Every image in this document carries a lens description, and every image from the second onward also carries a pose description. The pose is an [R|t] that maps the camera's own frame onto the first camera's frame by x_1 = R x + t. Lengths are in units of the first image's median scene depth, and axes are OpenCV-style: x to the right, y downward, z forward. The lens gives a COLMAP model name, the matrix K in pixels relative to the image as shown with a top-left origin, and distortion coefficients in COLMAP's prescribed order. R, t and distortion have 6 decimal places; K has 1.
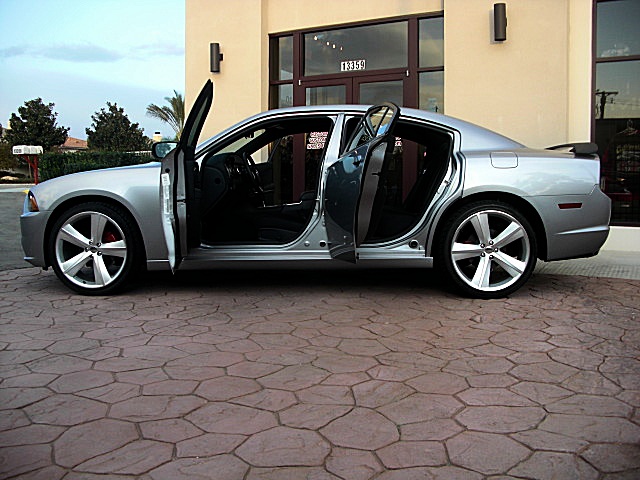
lens RADIAL K [[621.2, 0, 320.0], [0, 621.2, 240.0], [0, 0, 1]] dist [-0.216541, 0.198633]
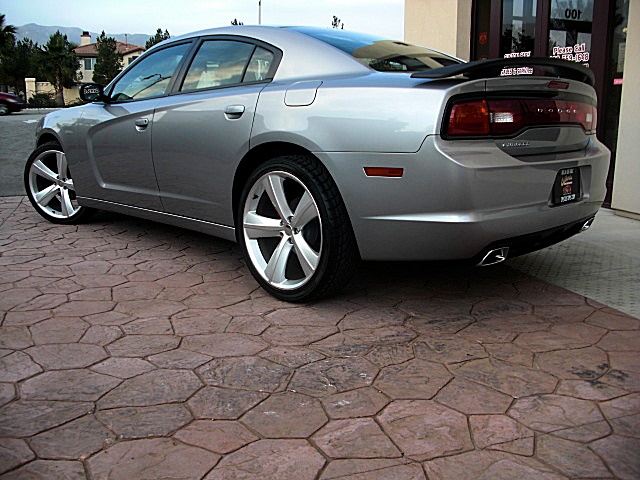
lens RADIAL K [[621.2, 0, 320.0], [0, 621.2, 240.0], [0, 0, 1]] dist [-0.216541, 0.198633]
pose [[0.753167, 0.139258, -0.642921, 0.711747], [-0.059294, 0.987729, 0.144483, -0.069860], [0.655152, -0.070699, 0.752182, 0.485683]]
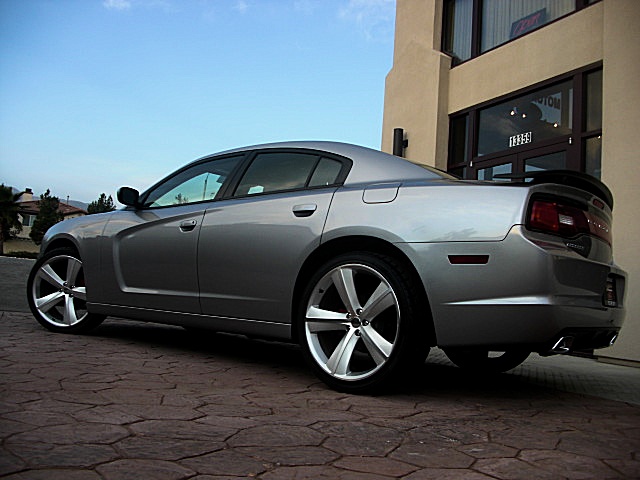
lens RADIAL K [[621.2, 0, 320.0], [0, 621.2, 240.0], [0, 0, 1]] dist [-0.216541, 0.198633]
pose [[0.820060, 0.012983, -0.572130, 0.614040], [-0.124882, 0.979709, -0.156766, 0.038763], [0.558485, 0.200006, 0.805041, 0.378691]]
